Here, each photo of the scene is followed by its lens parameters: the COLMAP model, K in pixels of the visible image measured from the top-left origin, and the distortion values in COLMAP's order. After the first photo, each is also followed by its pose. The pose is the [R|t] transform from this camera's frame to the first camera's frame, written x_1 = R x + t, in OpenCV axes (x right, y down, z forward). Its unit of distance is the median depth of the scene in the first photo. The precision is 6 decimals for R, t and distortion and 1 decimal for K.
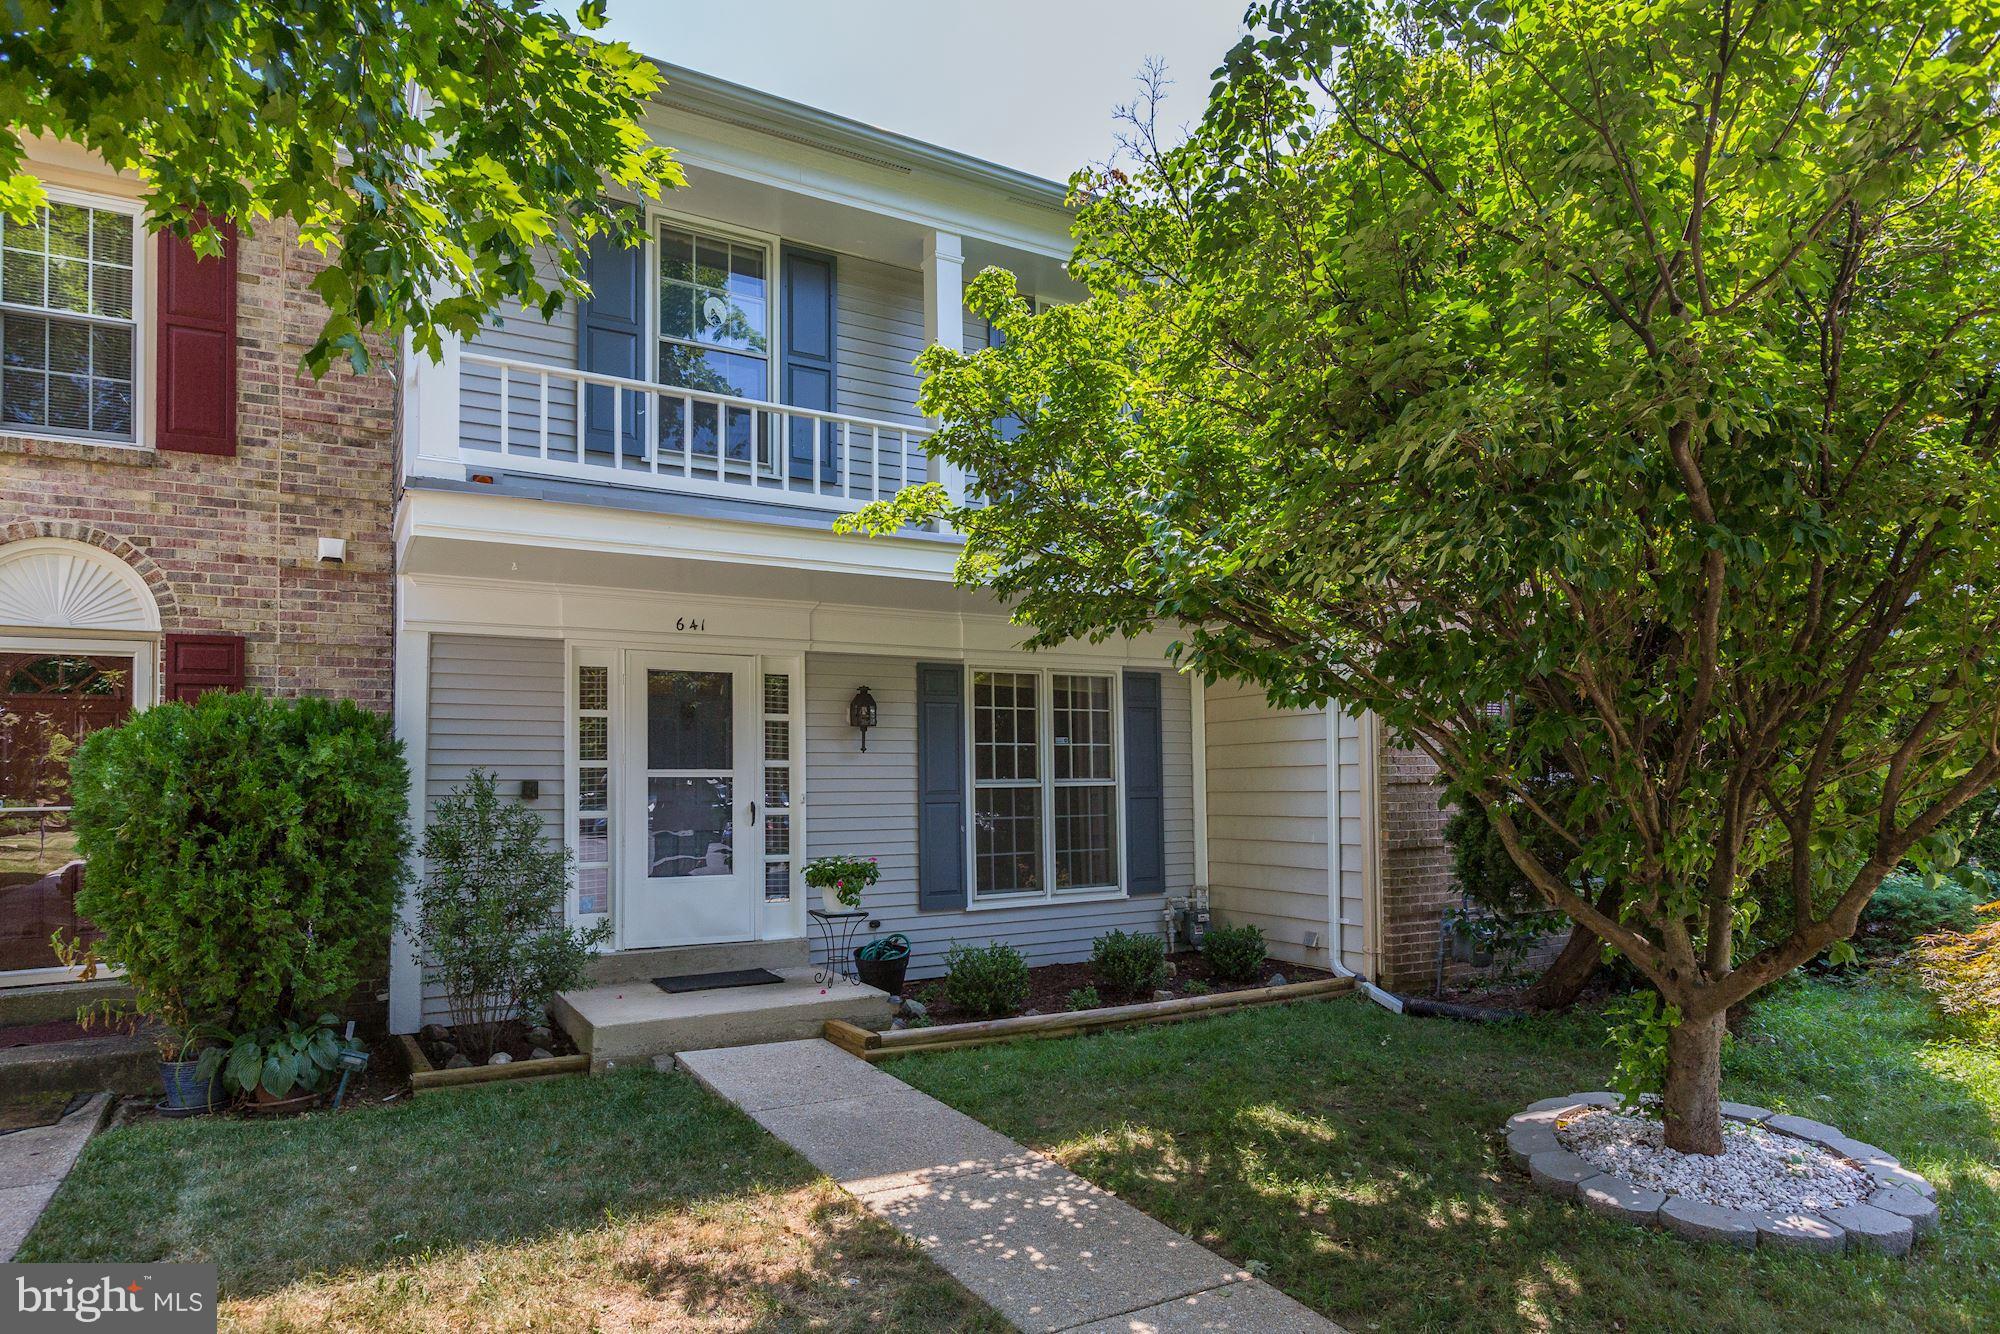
lens RADIAL K [[1150.6, 0, 1007.4], [0, 1150.6, 727.9], [0, 0, 1]] dist [-0.001612, -0.001664]
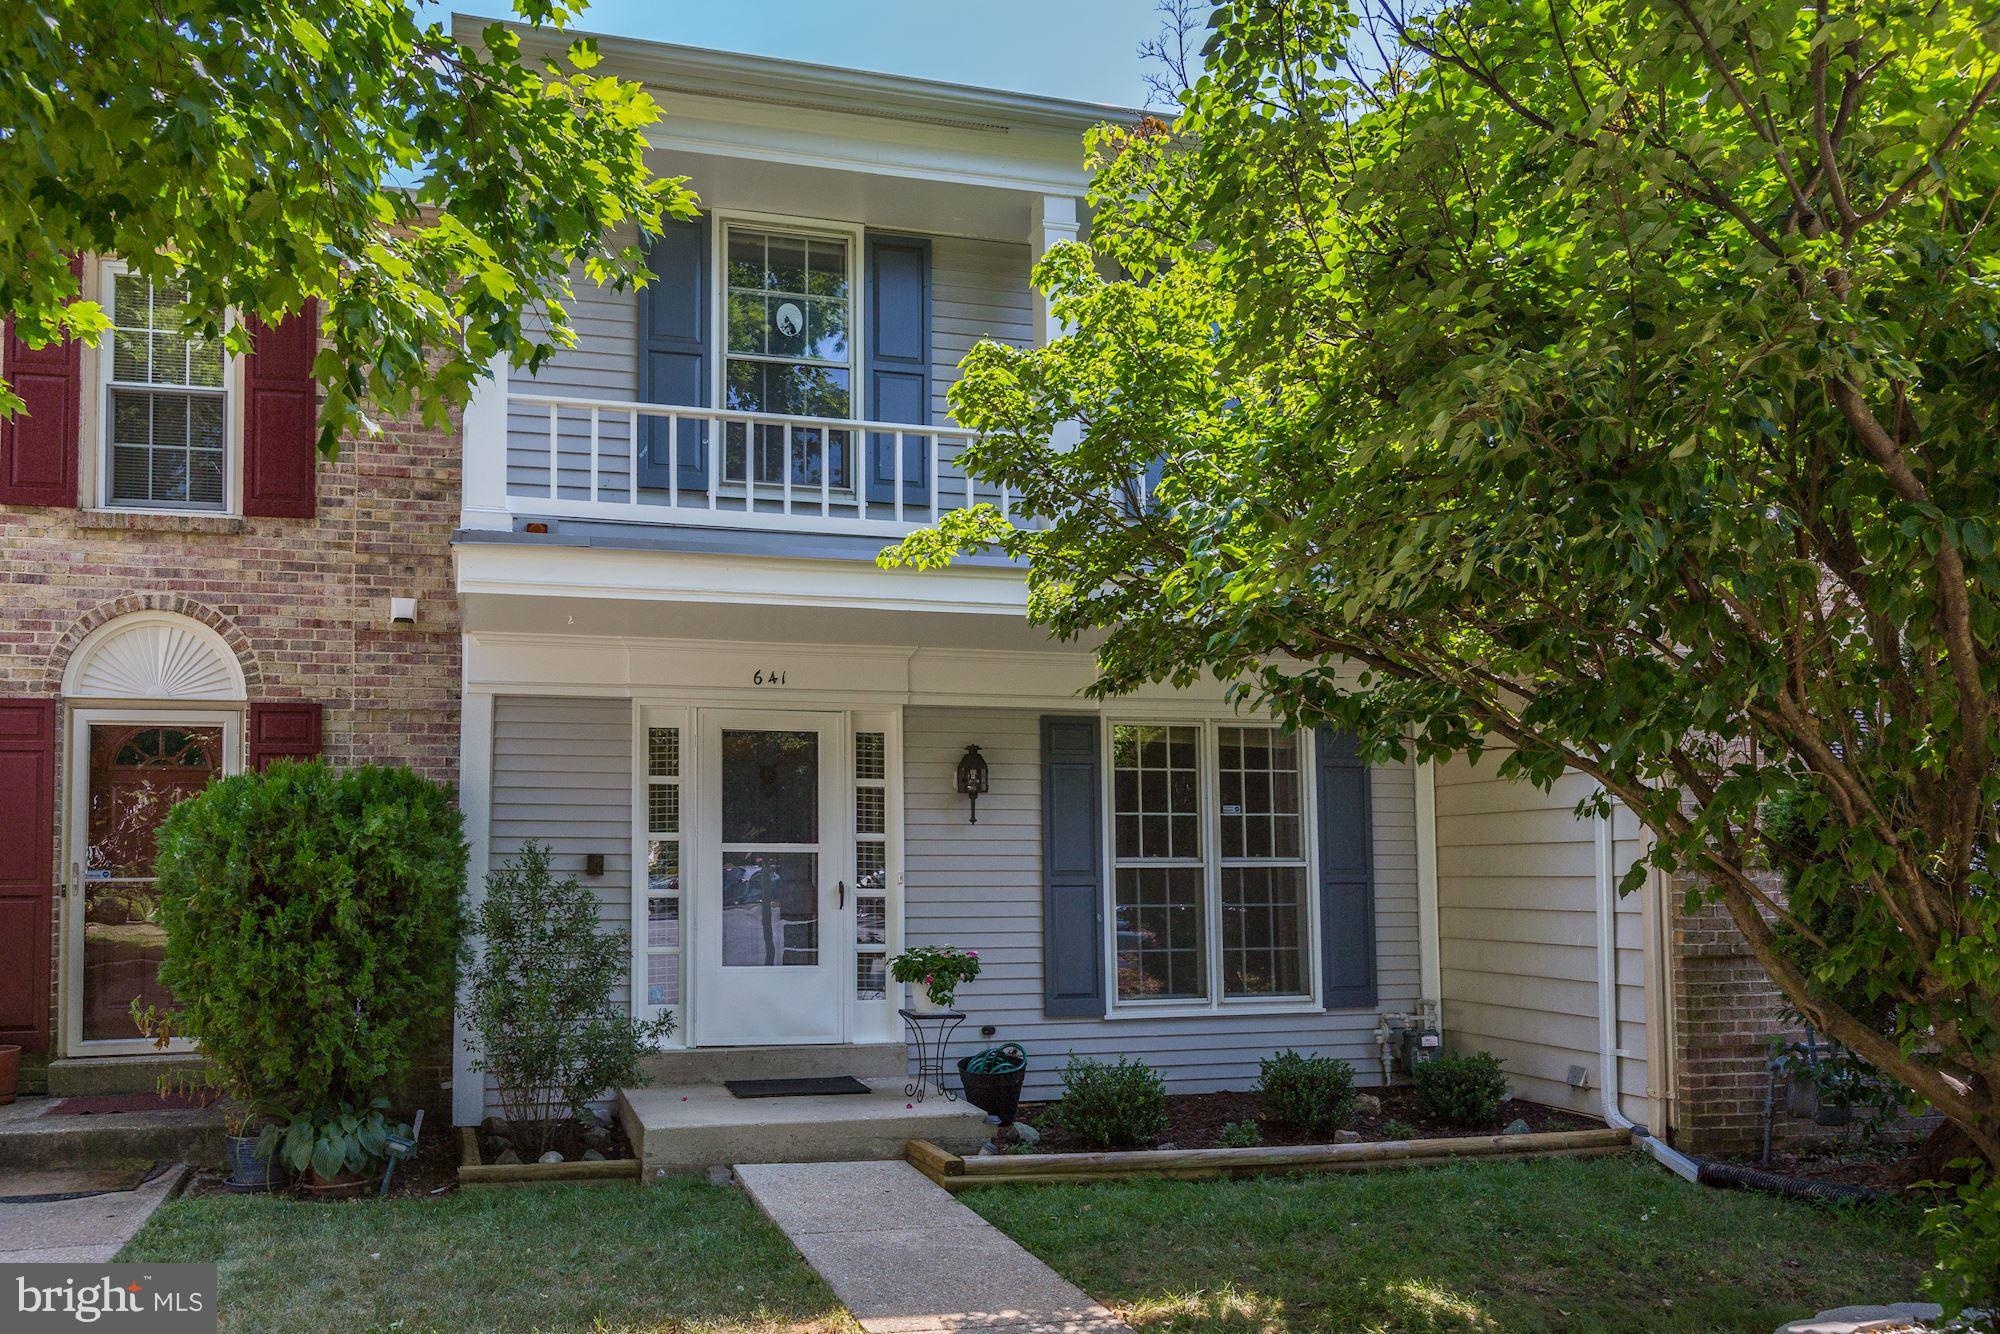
lens RADIAL K [[1443.2, 0, 876.3], [0, 1443.2, 772.7], [0, 0, 1]] dist [0.000587, -0.004392]
pose [[0.959141, -0.010560, -0.282733, 0.123861], [0.005651, 0.999819, -0.018172, 0.003221], [0.282873, 0.015832, 0.959027, -0.030491]]
